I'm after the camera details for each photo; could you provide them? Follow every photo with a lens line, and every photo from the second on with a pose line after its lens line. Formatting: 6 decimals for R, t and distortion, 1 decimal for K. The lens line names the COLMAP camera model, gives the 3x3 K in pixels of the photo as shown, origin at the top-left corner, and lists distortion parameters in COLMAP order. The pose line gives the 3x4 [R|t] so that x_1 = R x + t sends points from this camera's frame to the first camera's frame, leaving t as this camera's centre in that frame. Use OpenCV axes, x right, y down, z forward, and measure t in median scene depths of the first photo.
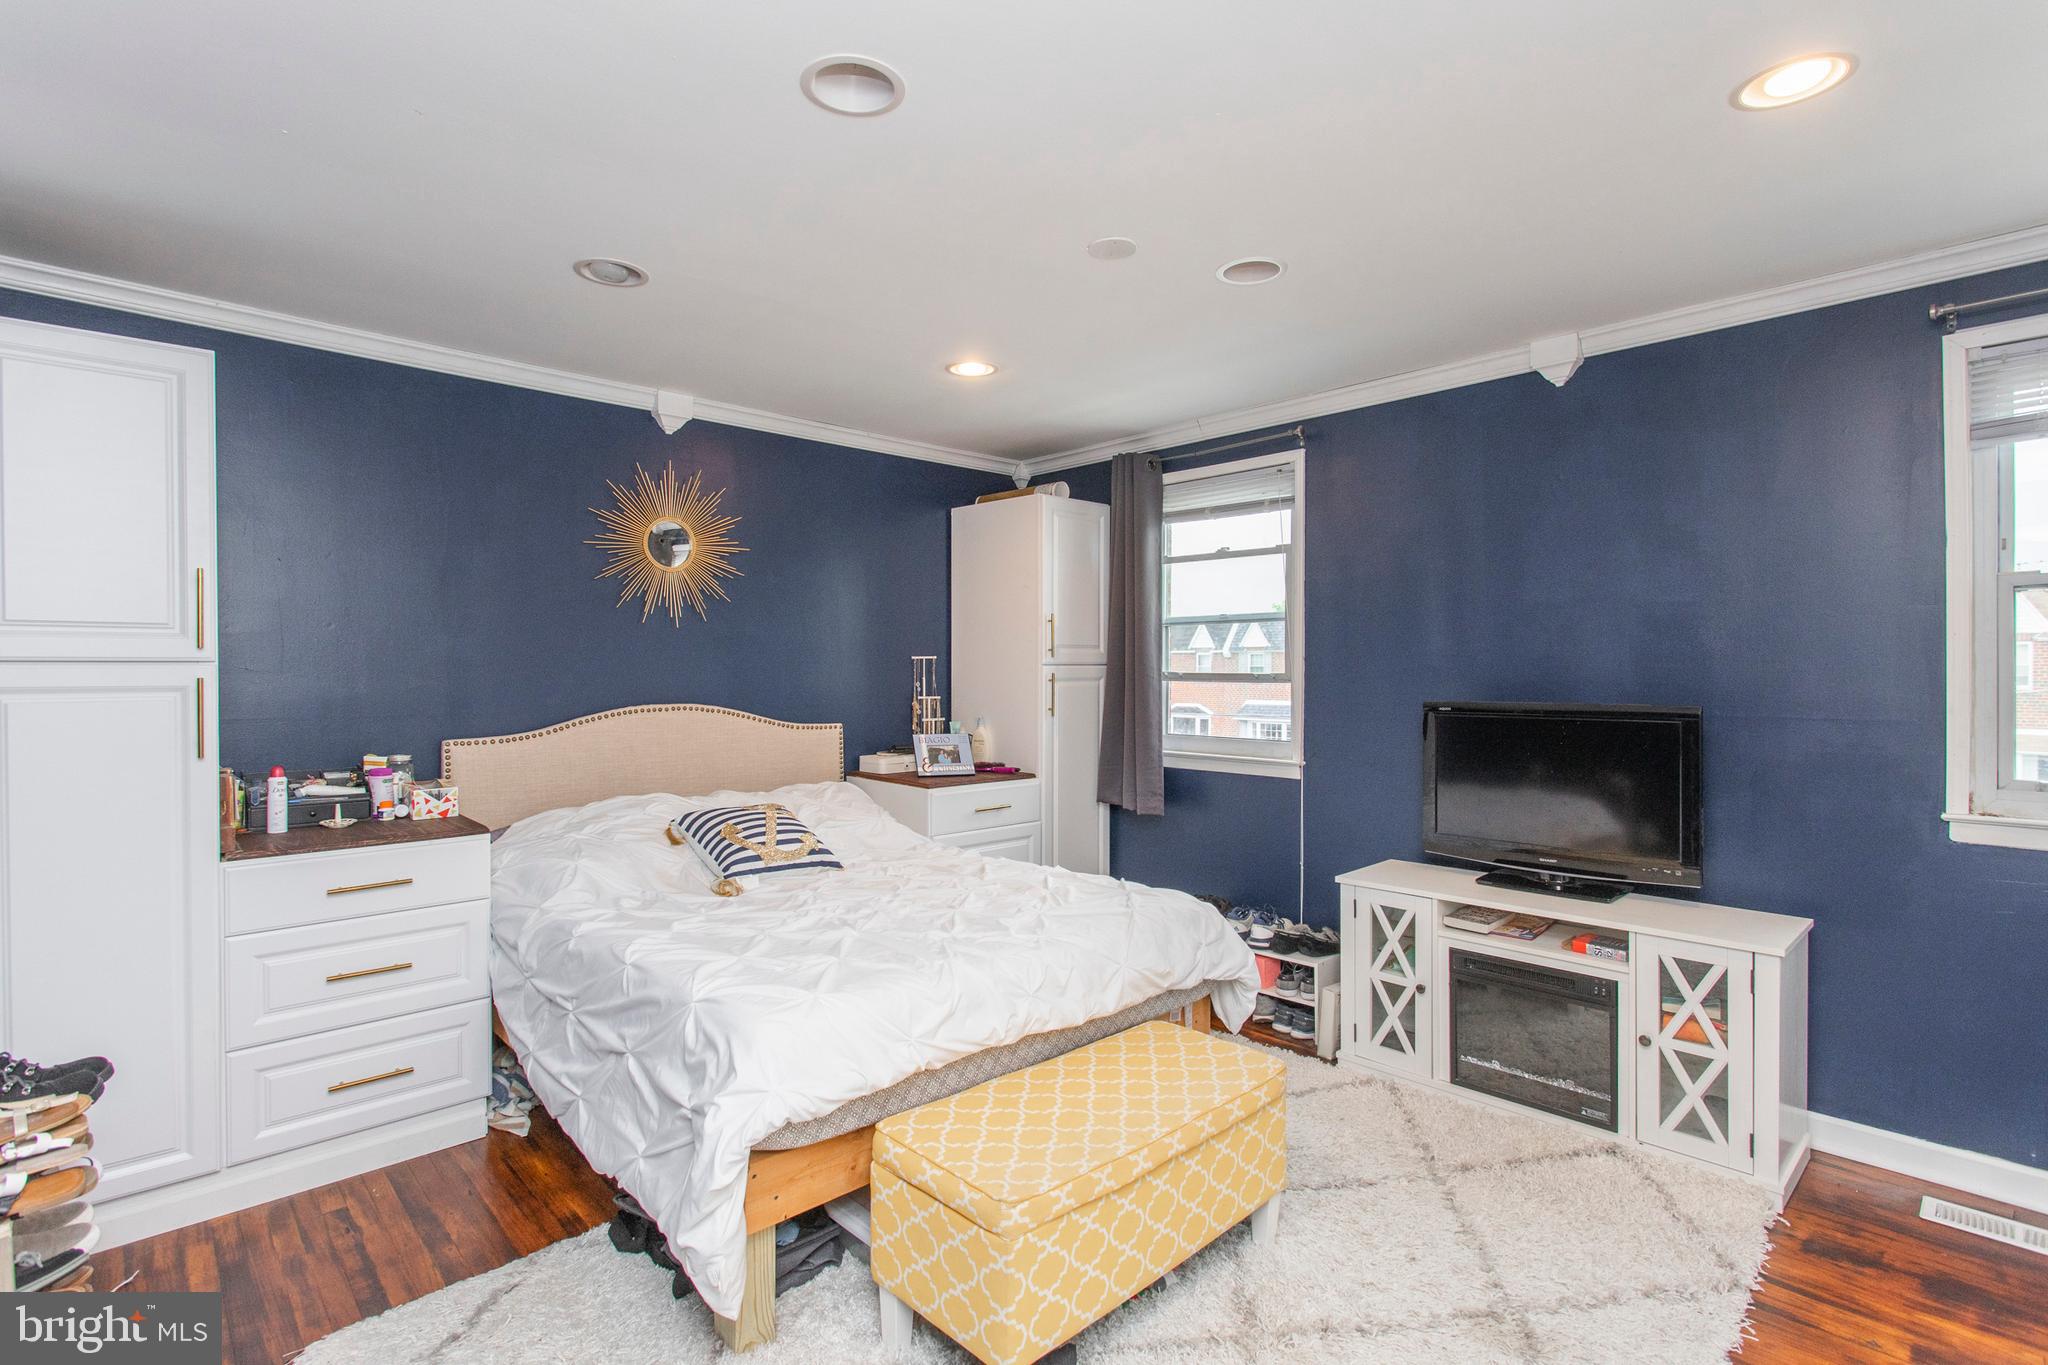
lens RADIAL K [[976.1, 0, 1024.0], [0, 976.1, 682.5], [0, 0, 1]] dist [-0.002511, 0.000370]
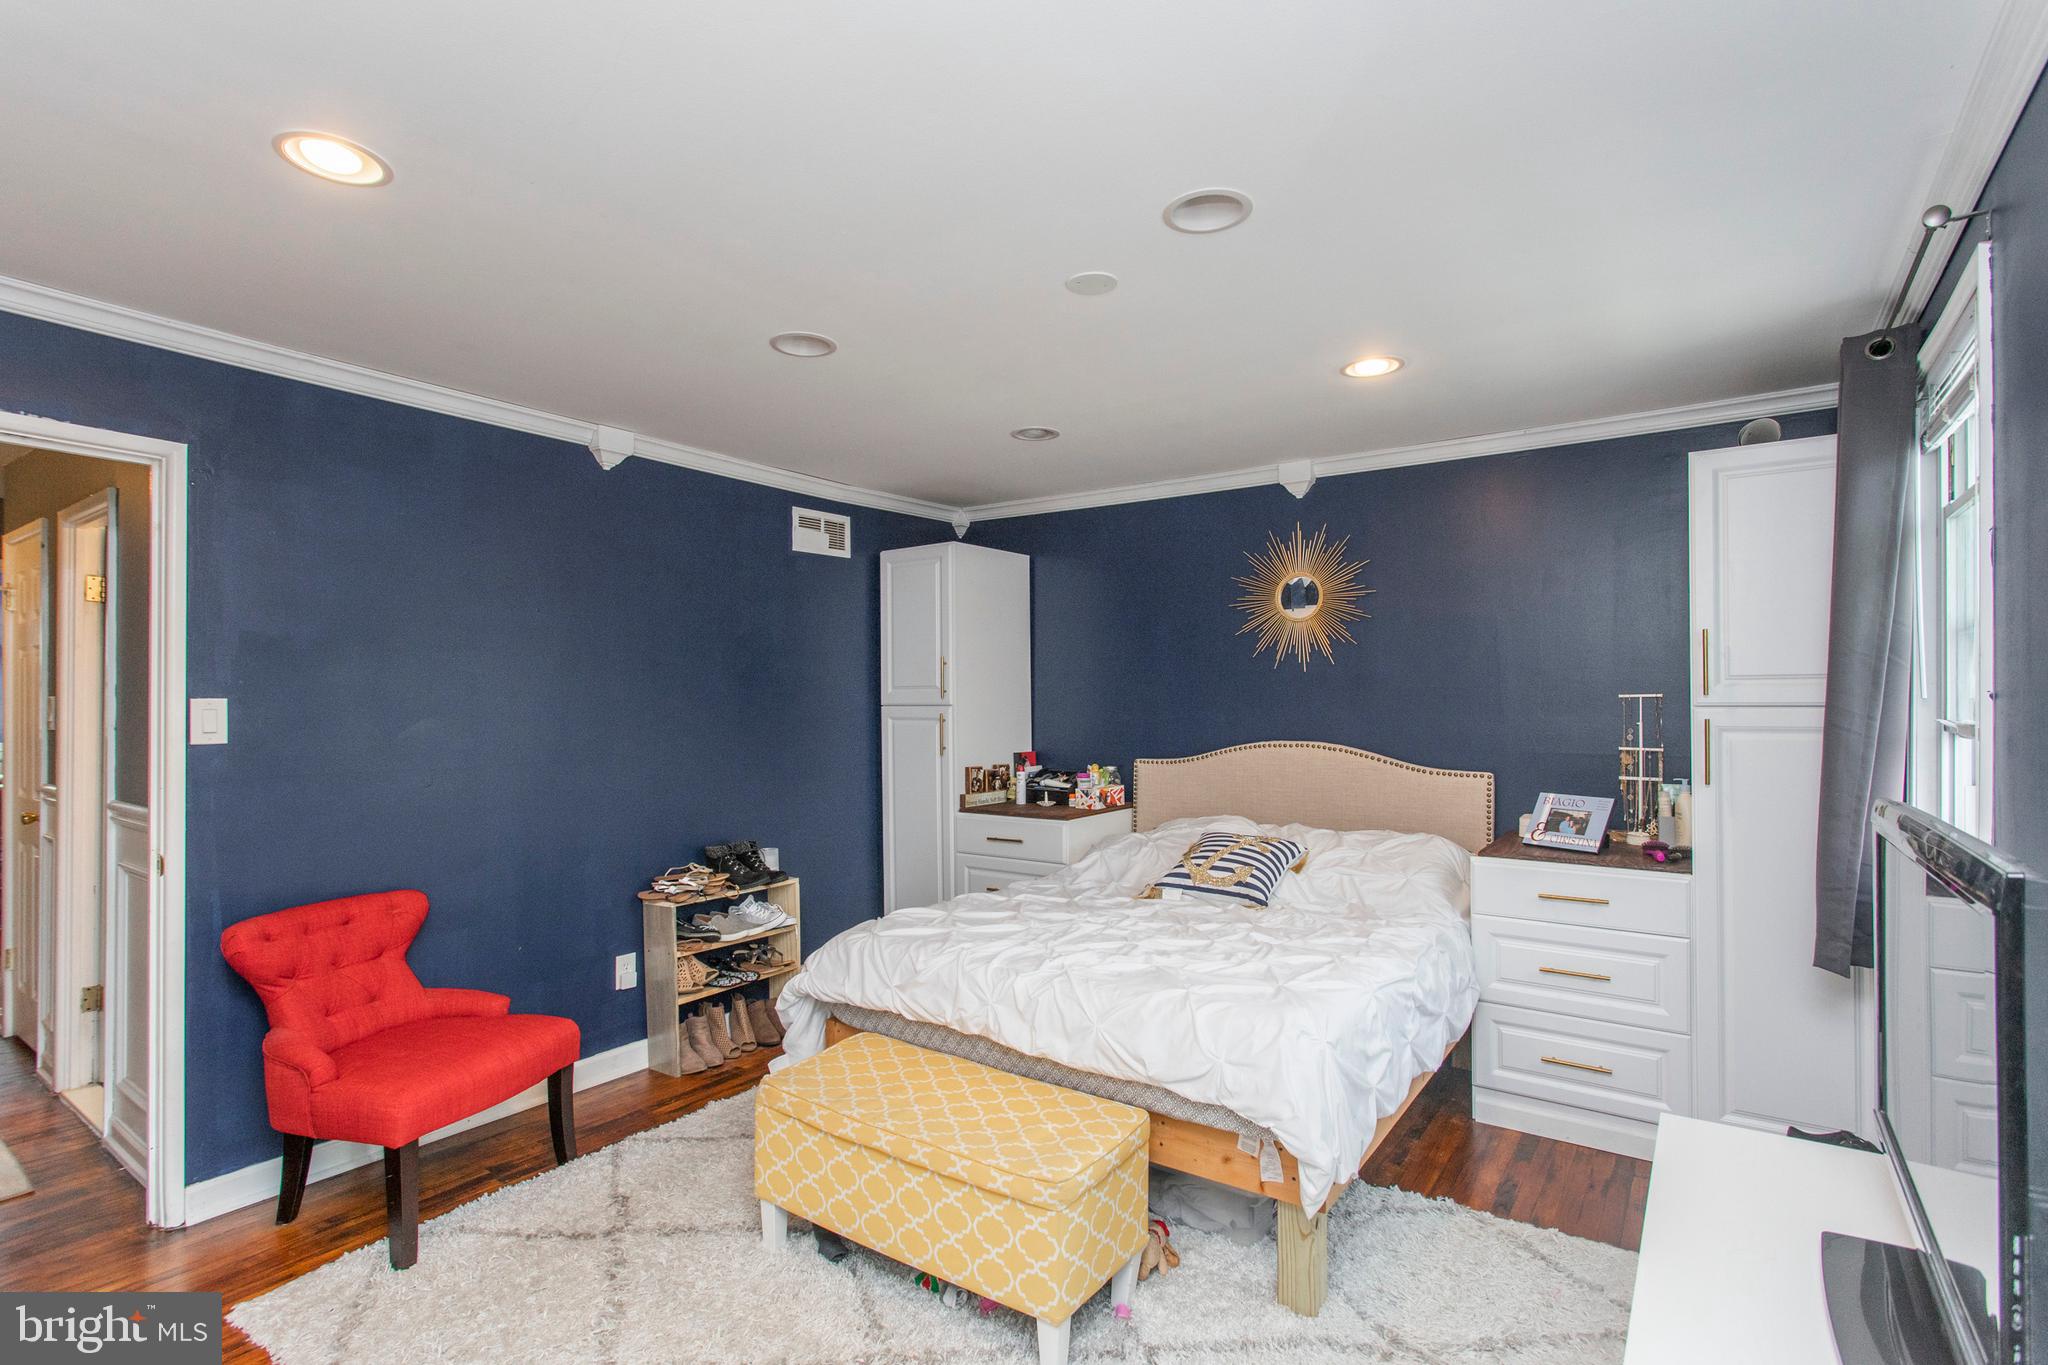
lens RADIAL K [[976.1, 0, 1024.0], [0, 976.1, 682.5], [0, 0, 1]] dist [-0.002511, 0.000370]
pose [[0.213416, -0.018495, -0.976786, 0.774827], [-0.014067, 0.999659, -0.022002, -0.018321], [0.976860, 0.018436, 0.213083, 0.543752]]
